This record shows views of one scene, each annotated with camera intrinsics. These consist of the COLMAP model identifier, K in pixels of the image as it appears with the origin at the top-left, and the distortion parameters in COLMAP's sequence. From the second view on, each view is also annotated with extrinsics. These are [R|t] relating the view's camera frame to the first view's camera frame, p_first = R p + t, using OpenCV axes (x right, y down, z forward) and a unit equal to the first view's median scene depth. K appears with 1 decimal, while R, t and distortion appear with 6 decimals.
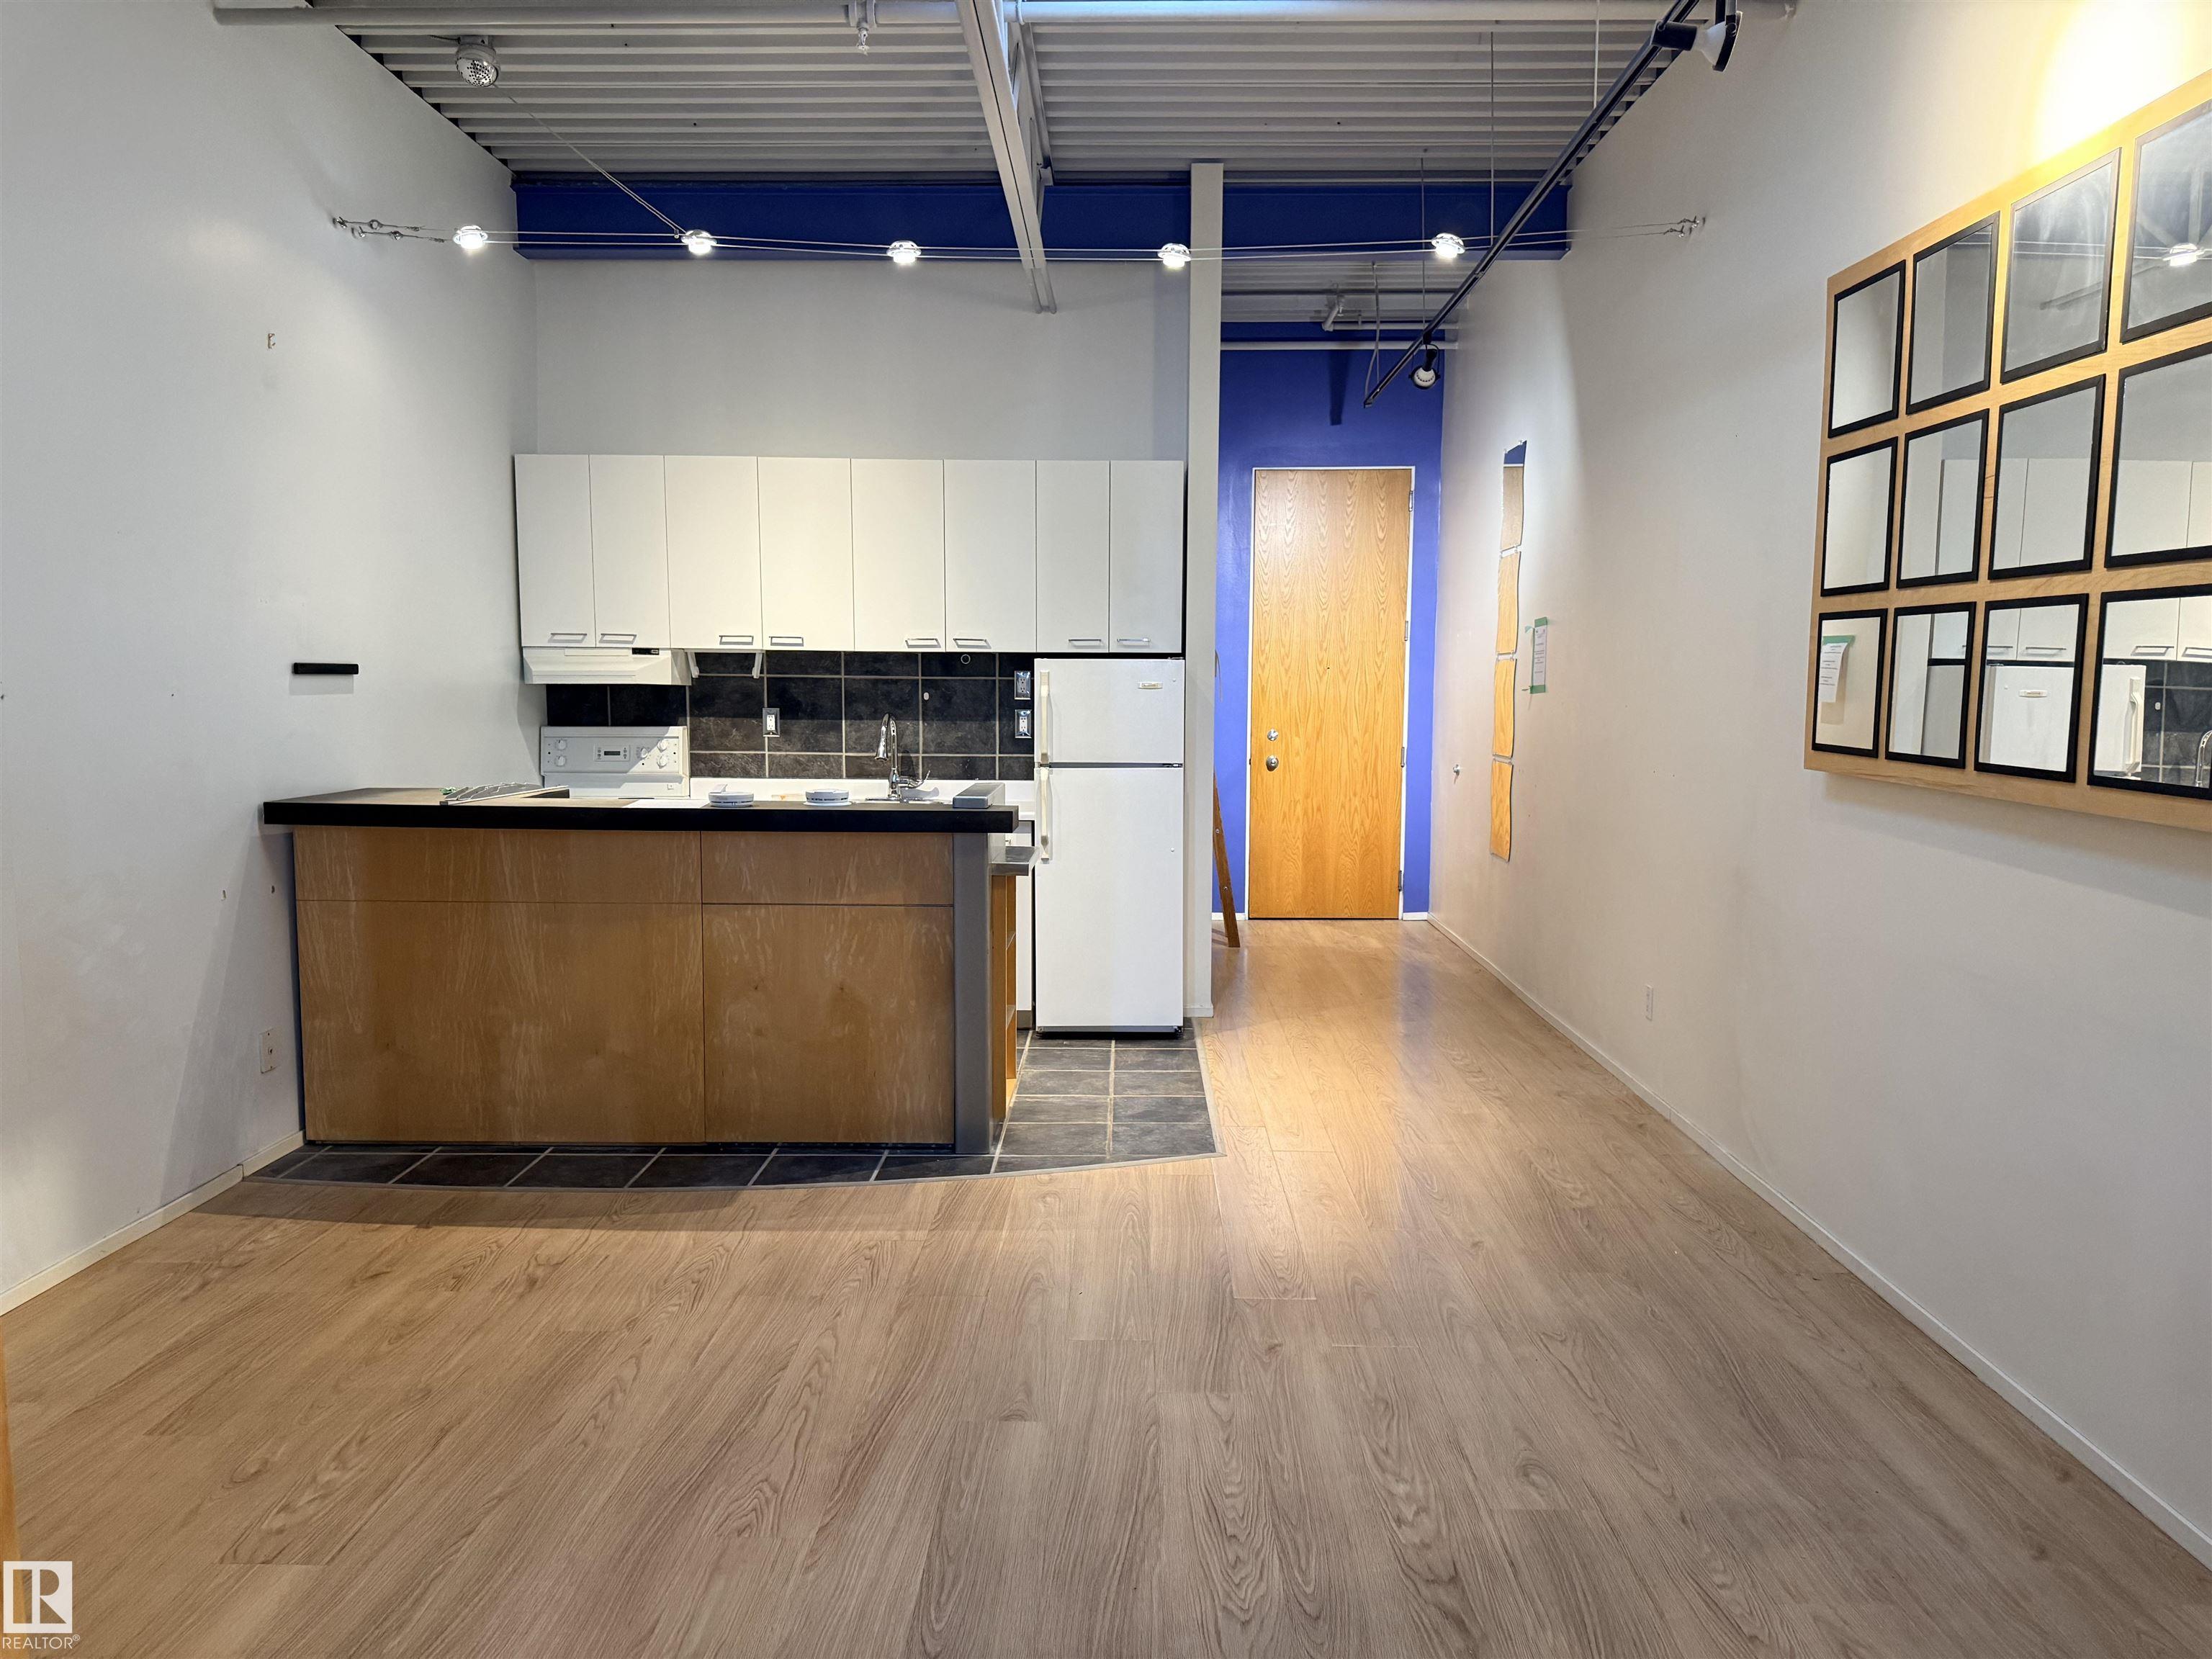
lens RADIAL K [[1551.7, 0, 1114.2], [0, 1551.7, 837.5], [0, 0, 1]] dist [0.132970, -0.185833]
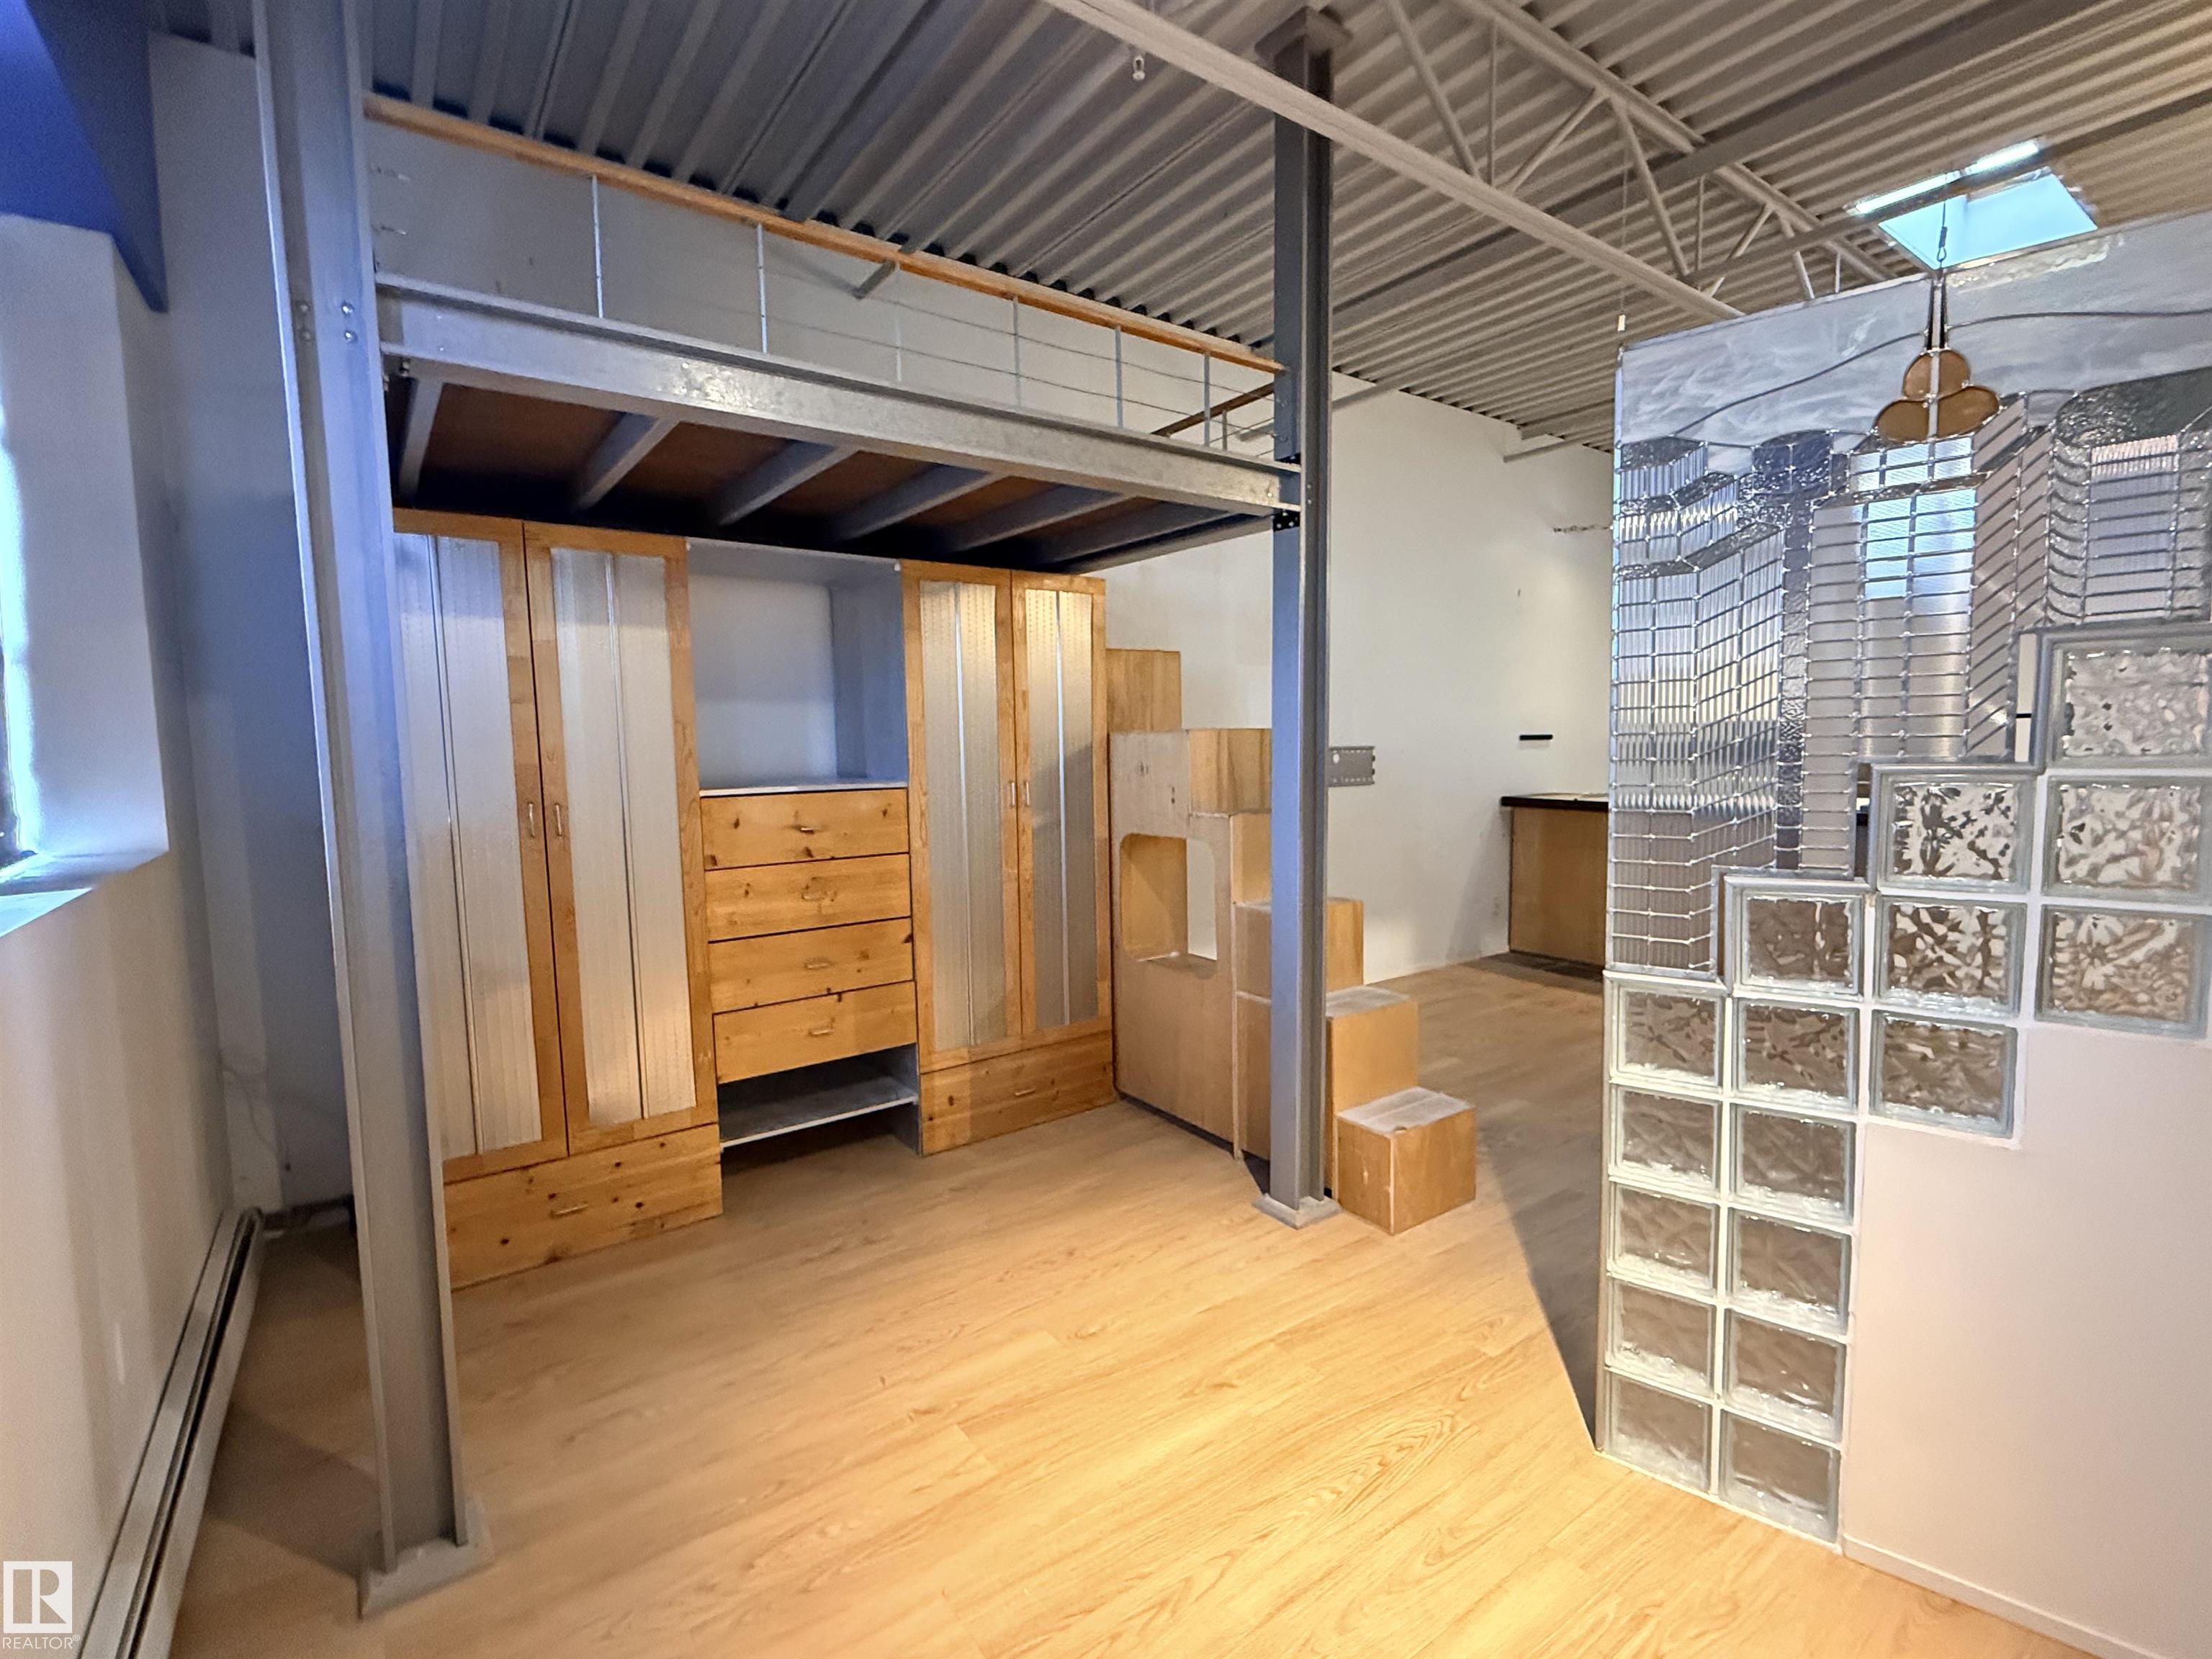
lens RADIAL K [[1016.2, 0, 1106.0], [0, 1016.2, 829.5], [0, 0, 1]] dist [-0.000396, 0.000054]
pose [[0.597296, 0.057435, -0.799962, 0.288200], [-0.064249, 0.997653, 0.023657, 0.026519], [0.799443, 0.037266, 0.599585, -0.321572]]
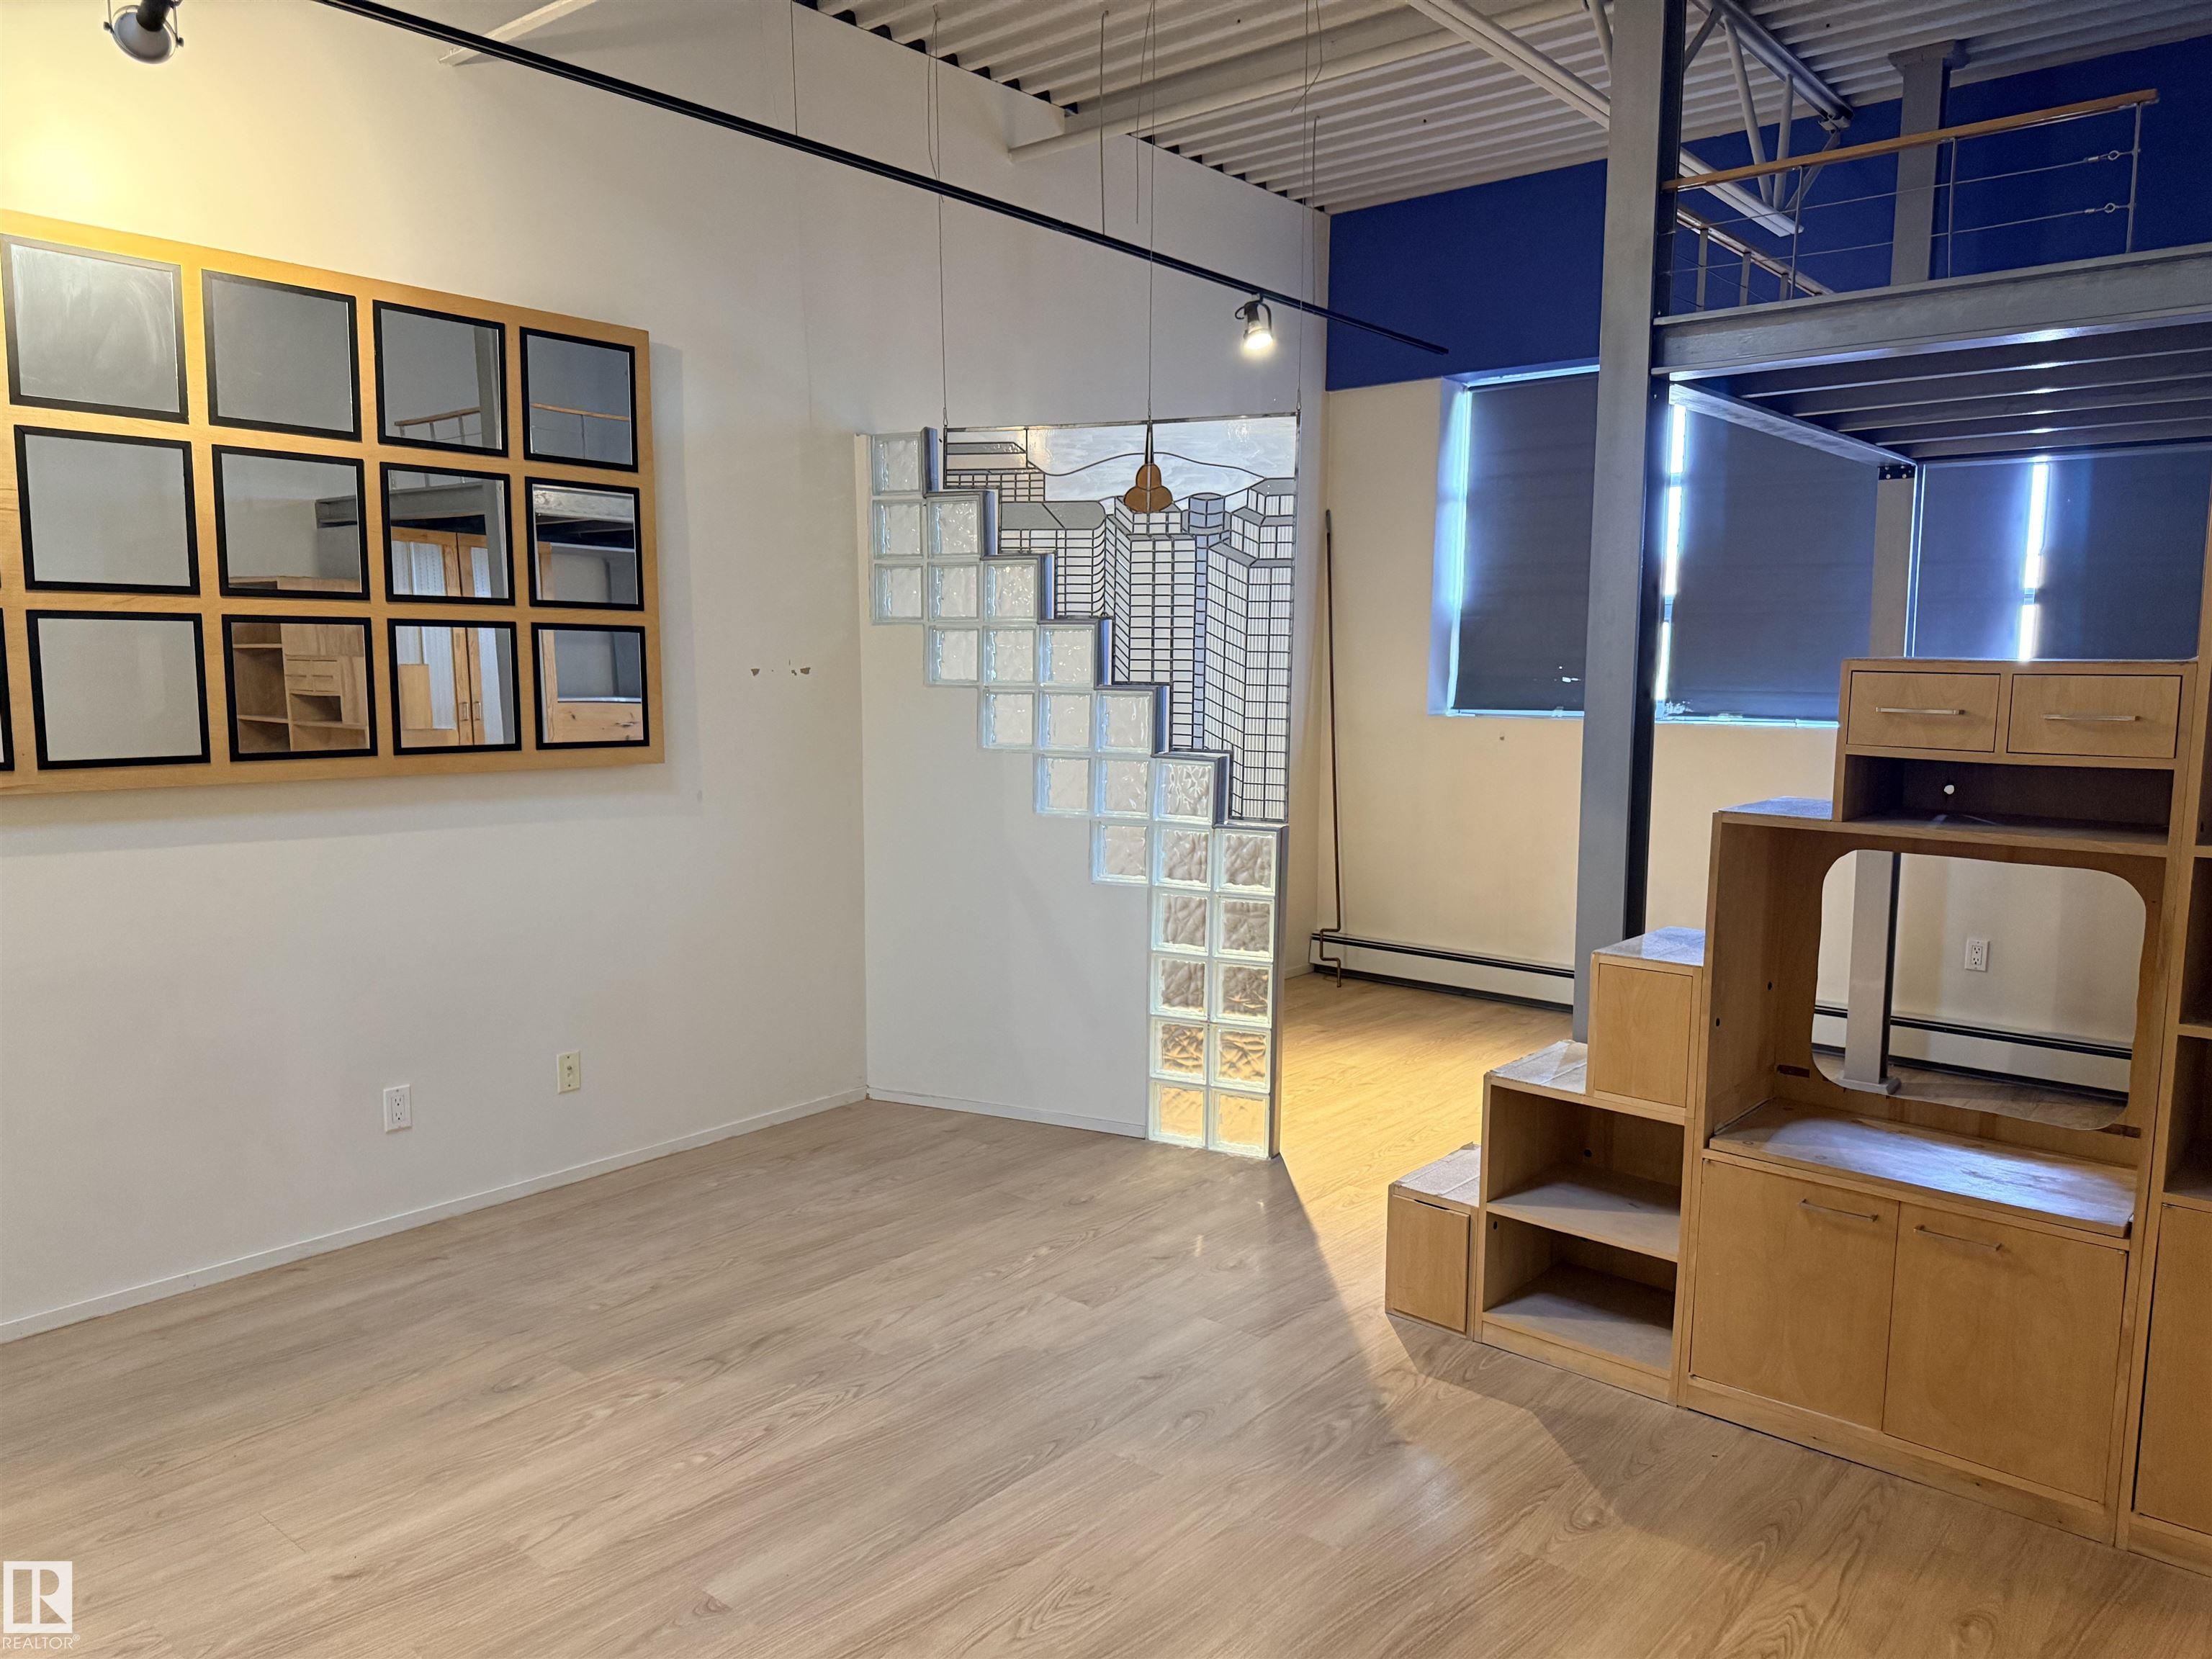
lens RADIAL K [[1551.7, 0, 1114.2], [0, 1551.7, 837.5], [0, 0, 1]] dist [0.132970, -0.185833]
pose [[-0.773178, -0.081964, 0.628870, -0.455540], [0.057678, 0.978415, 0.198436, -0.111408], [-0.631560, 0.189699, -0.751762, 0.909021]]
